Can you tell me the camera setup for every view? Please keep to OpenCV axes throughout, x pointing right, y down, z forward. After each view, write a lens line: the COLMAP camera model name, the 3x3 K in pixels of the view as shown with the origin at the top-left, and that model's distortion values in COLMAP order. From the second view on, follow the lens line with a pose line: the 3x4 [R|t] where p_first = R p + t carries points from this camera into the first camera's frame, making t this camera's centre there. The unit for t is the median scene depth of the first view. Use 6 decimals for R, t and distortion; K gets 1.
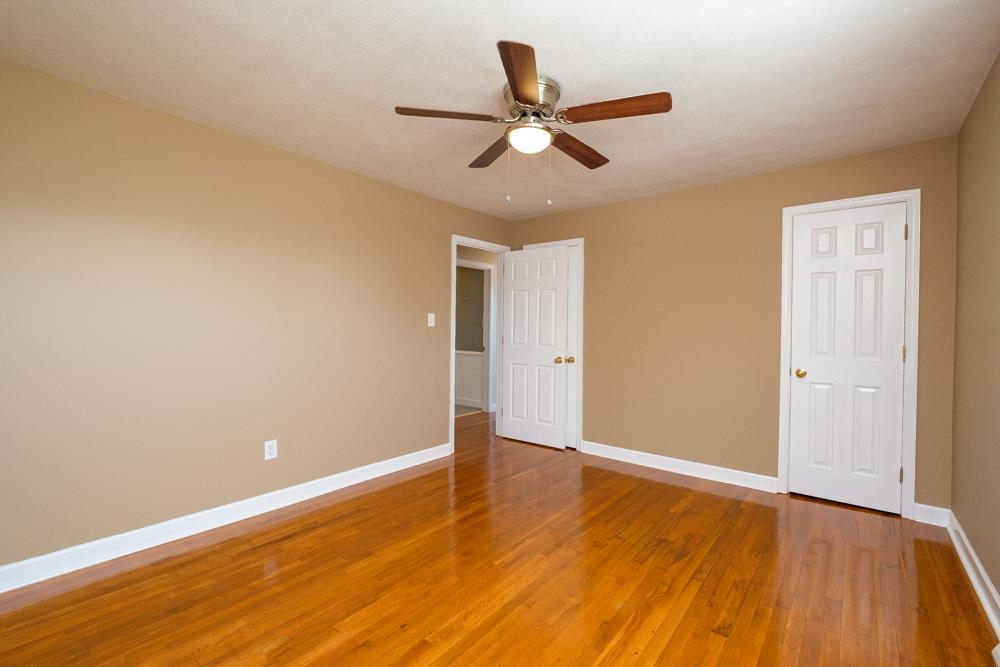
lens RADIAL K [[432.5, 0, 500.0], [0, 432.5, 333.5], [0, 0, 1]] dist [-0.000139, -0.000065]
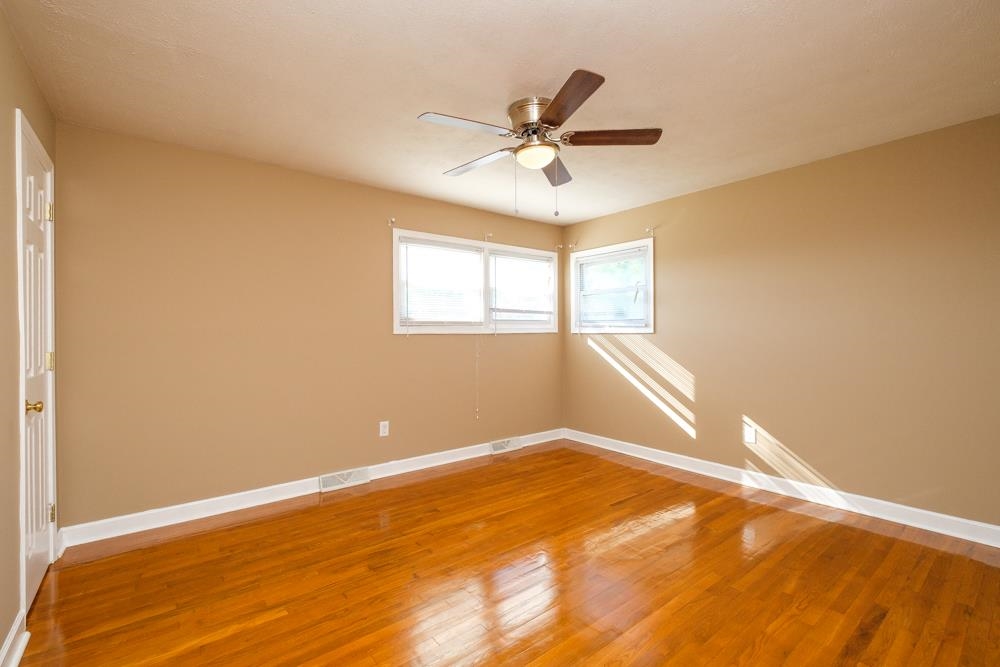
lens RADIAL K [[432.5, 0, 500.0], [0, 432.5, 333.5], [0, 0, 1]] dist [-0.000139, -0.000065]
pose [[-0.977422, -0.003215, 0.211274, -0.054154], [-0.000145, 0.999894, 0.014544, -0.016549], [-0.211298, 0.014185, -0.977319, 1.522870]]
